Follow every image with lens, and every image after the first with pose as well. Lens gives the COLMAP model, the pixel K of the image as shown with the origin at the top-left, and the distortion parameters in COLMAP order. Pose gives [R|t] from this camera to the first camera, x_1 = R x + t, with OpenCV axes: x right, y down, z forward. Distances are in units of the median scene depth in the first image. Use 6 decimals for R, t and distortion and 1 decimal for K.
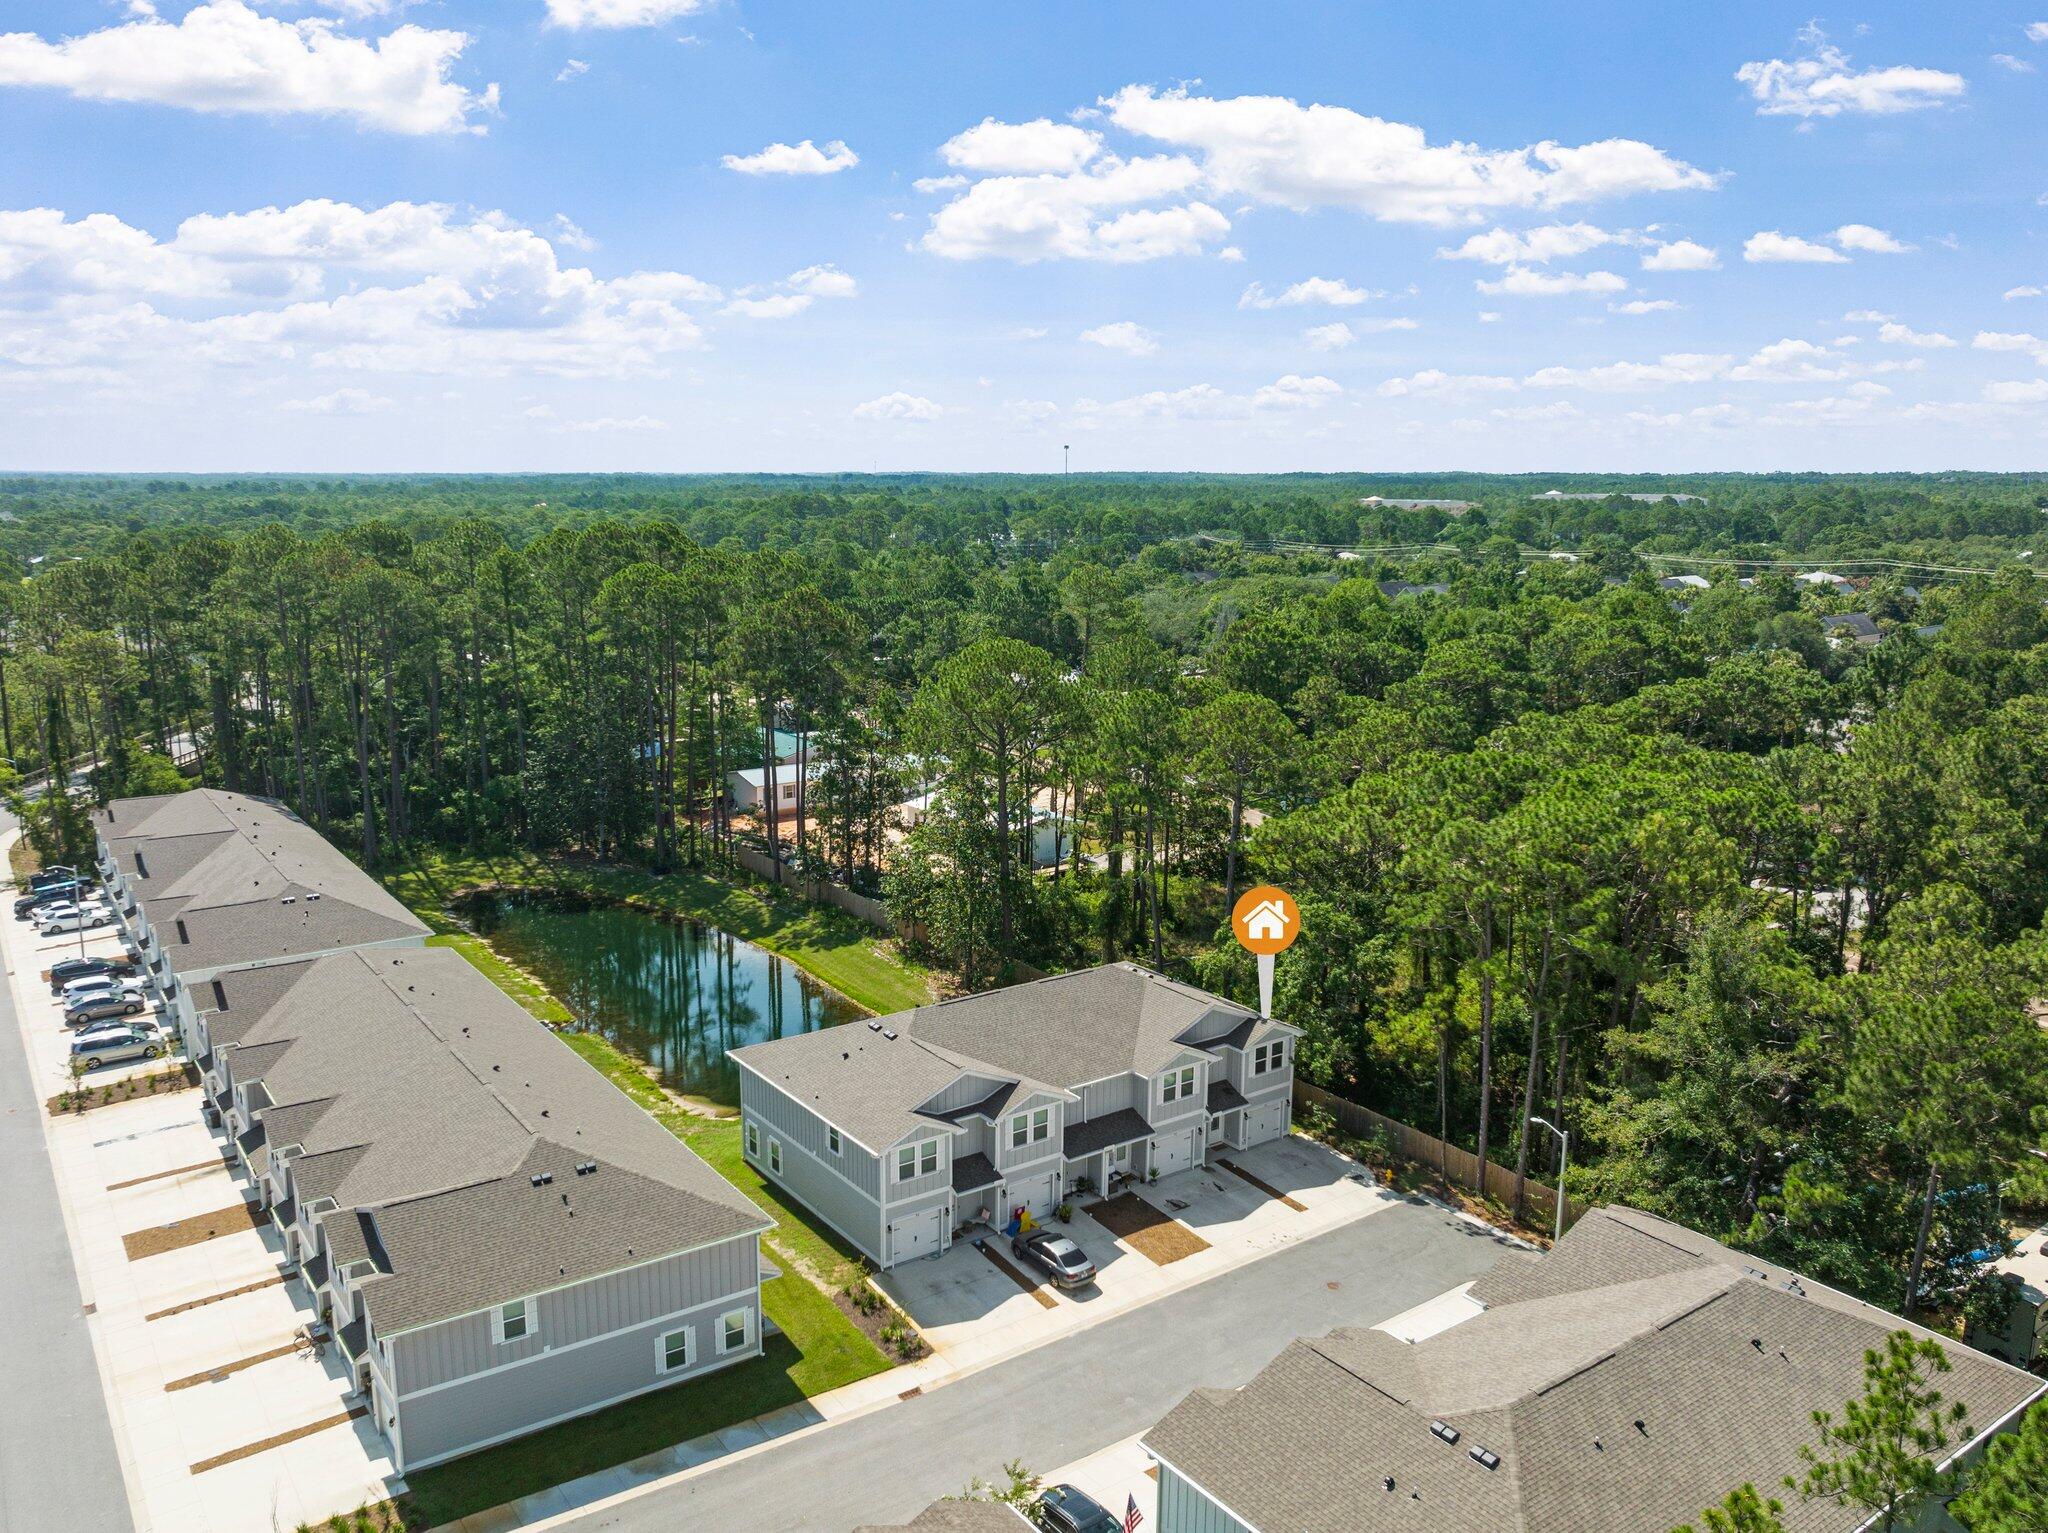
lens RADIAL K [[1567.6, 0, 1024.0], [0, 1567.6, 766.5], [0, 0, 1]] dist [-0.033894, -0.000238]
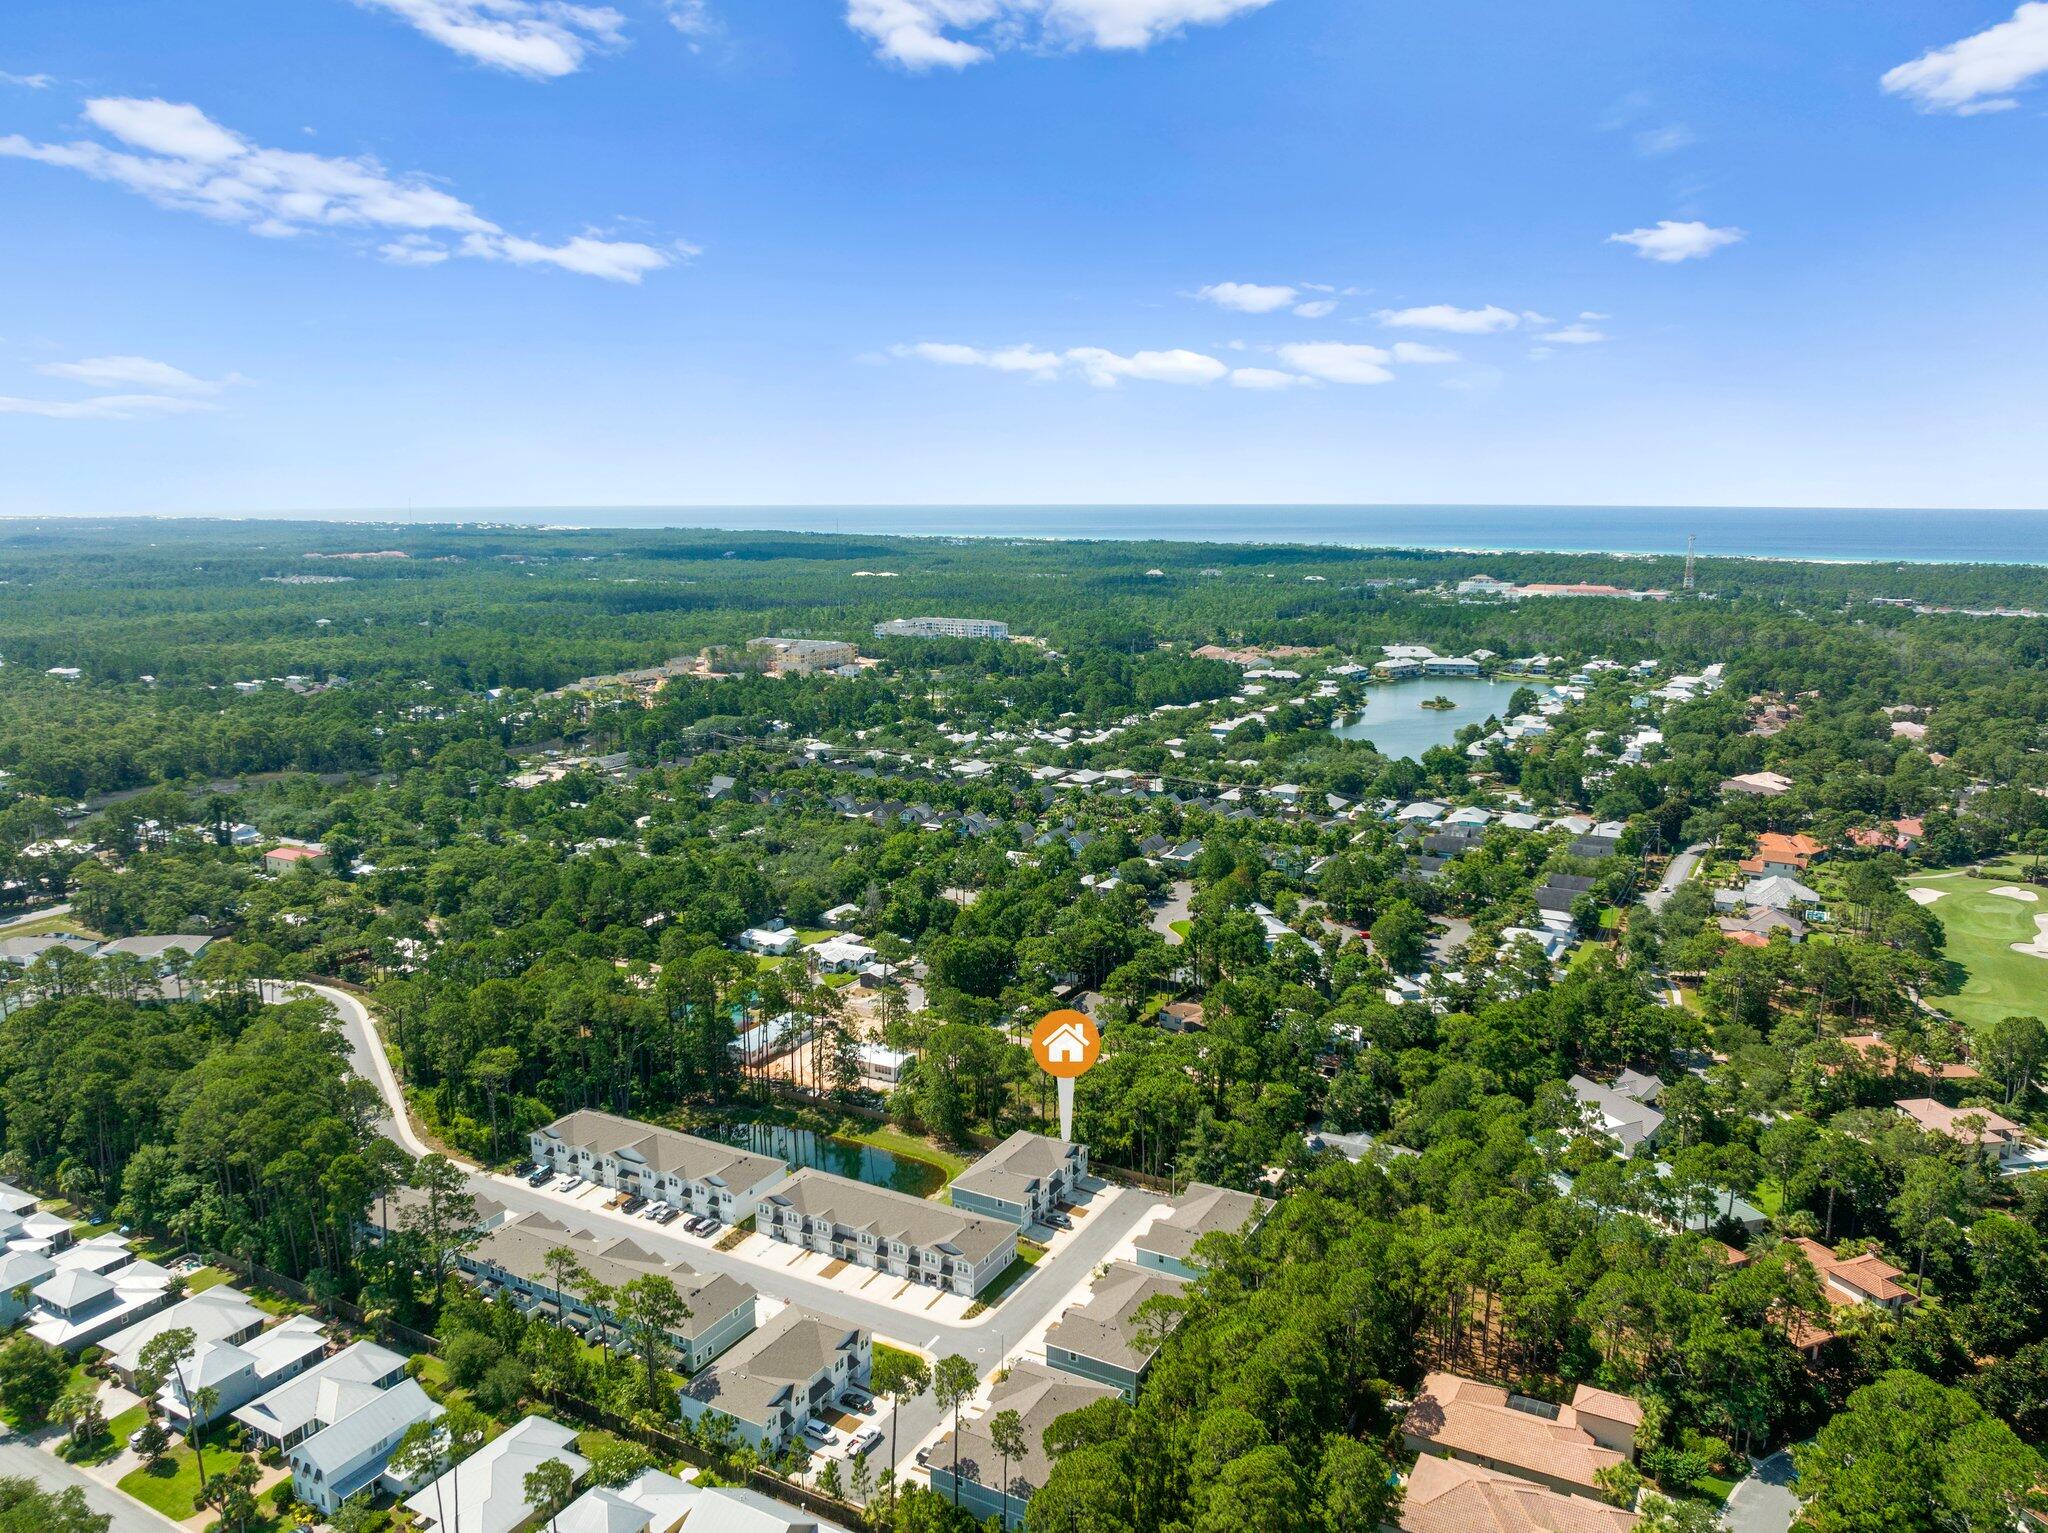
lens RADIAL K [[1470.2, 0, 1024.0], [0, 1470.2, 766.5], [0, 0, 1]] dist [-0.034687, 0.000960]
pose [[0.901154, -0.084494, 0.425186, -1.590042], [0.082414, 0.996325, 0.023322, -0.955026], [-0.425594, 0.014025, 0.904806, -2.403439]]
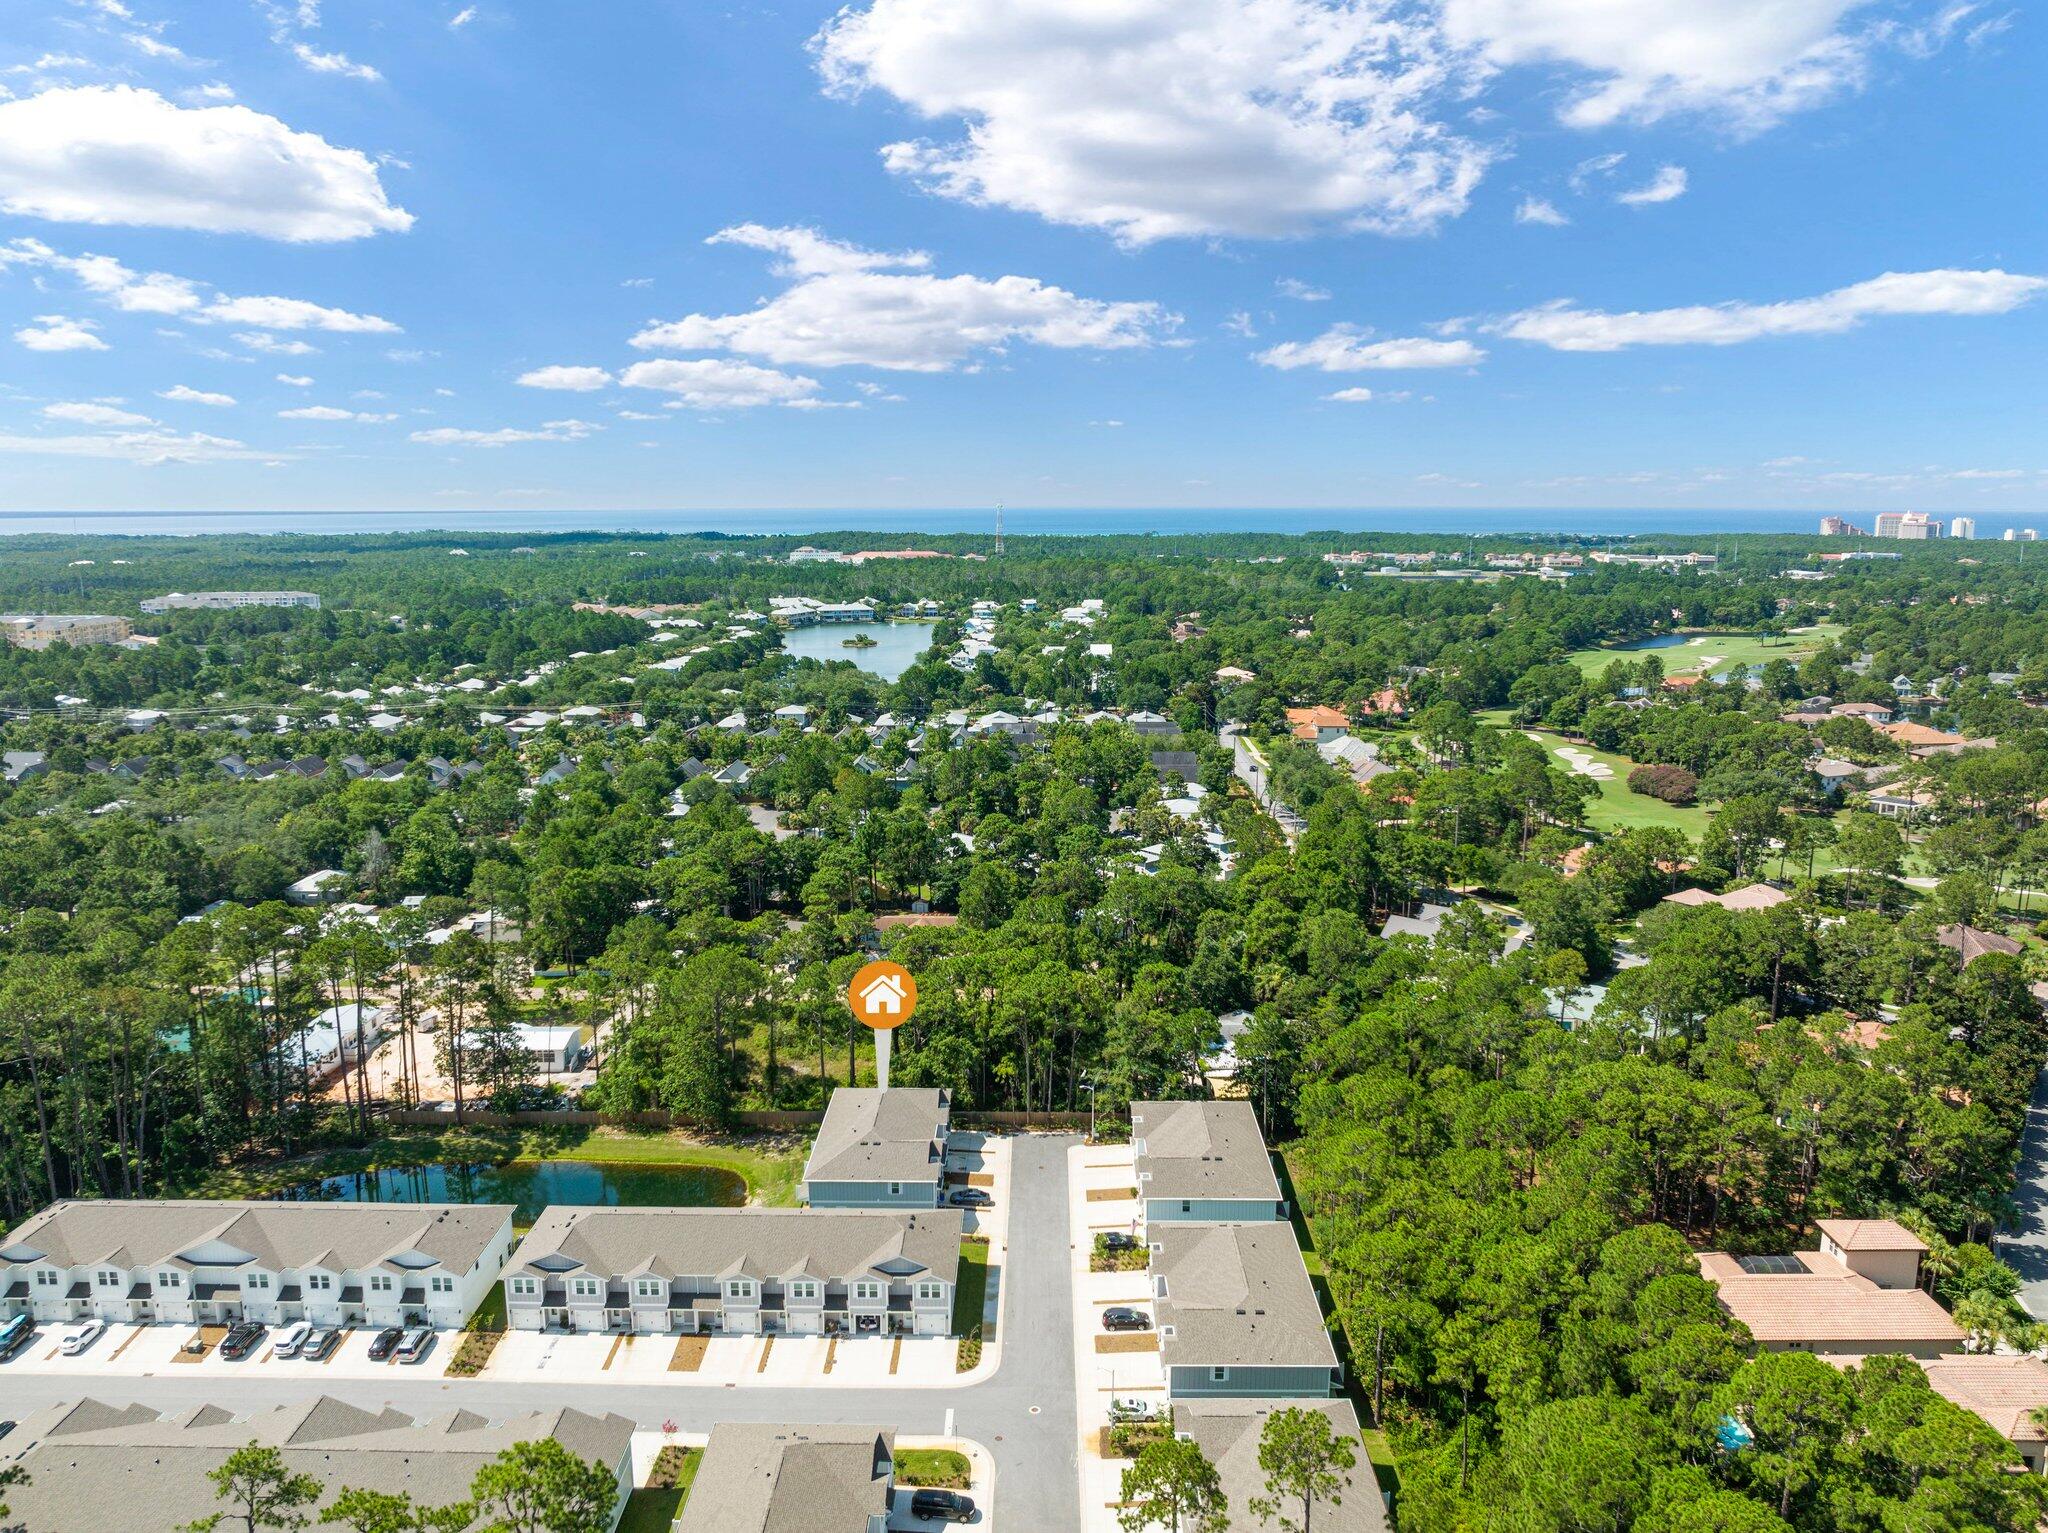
lens RADIAL K [[1470.2, 0, 1024.0], [0, 1470.2, 766.5], [0, 0, 1]] dist [-0.034687, 0.000960]
pose [[0.591540, -0.151135, 0.791984, -1.831892], [0.149394, 0.985811, 0.076539, -0.595206], [-0.792315, 0.073042, 0.605725, -0.634051]]
